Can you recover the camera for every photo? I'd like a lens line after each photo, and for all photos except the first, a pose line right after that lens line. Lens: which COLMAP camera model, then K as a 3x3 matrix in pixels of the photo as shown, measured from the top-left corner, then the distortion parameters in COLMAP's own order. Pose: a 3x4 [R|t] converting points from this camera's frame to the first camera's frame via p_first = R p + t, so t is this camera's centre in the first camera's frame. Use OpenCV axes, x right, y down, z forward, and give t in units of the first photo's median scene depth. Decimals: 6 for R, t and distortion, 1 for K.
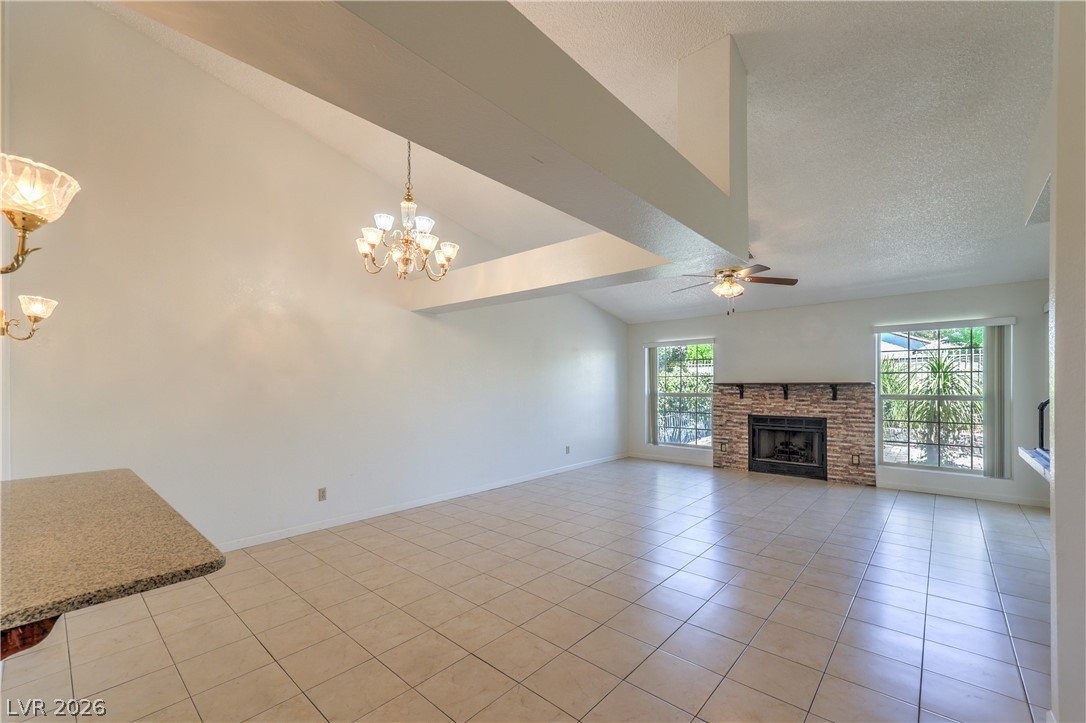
lens RADIAL K [[441.0, 0, 538.4], [0, 441.0, 381.2], [0, 0, 1]] dist [0.002641, 0.000266]
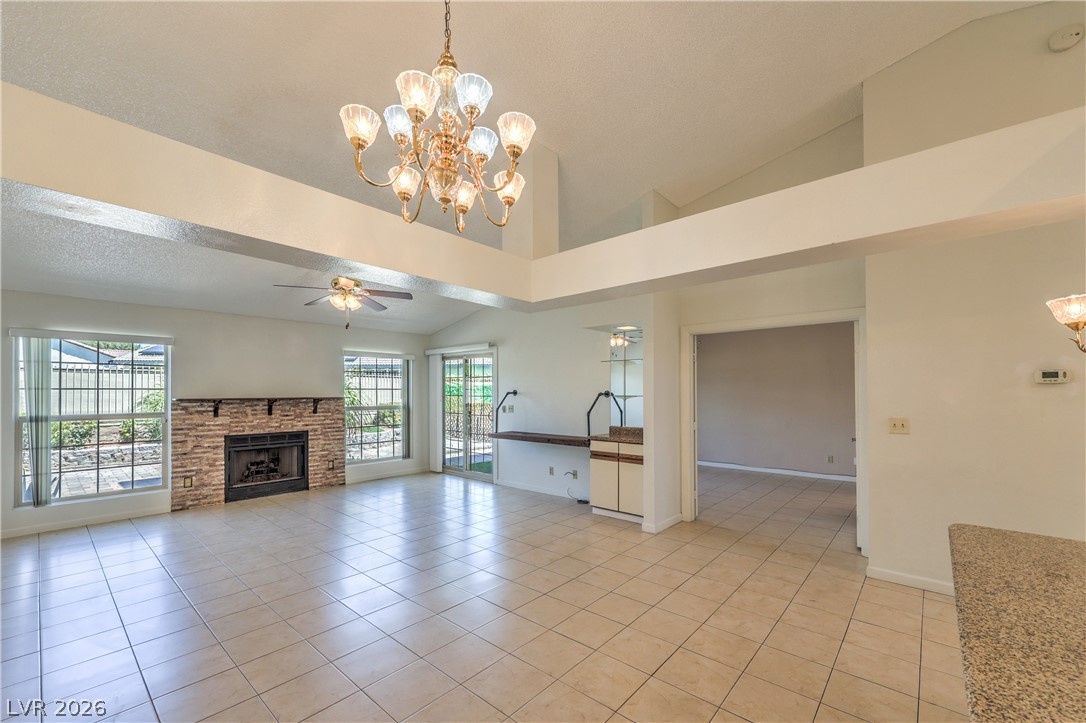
lens RADIAL K [[441.0, 0, 542.3], [0, 441.0, 386.6], [0, 0, 1]] dist [0.002641, 0.000266]
pose [[0.001214, 0.016632, 0.999861, -0.380241], [-0.003711, 0.999855, -0.016628, -0.006431], [-0.999992, -0.003690, 0.001276, 0.408637]]
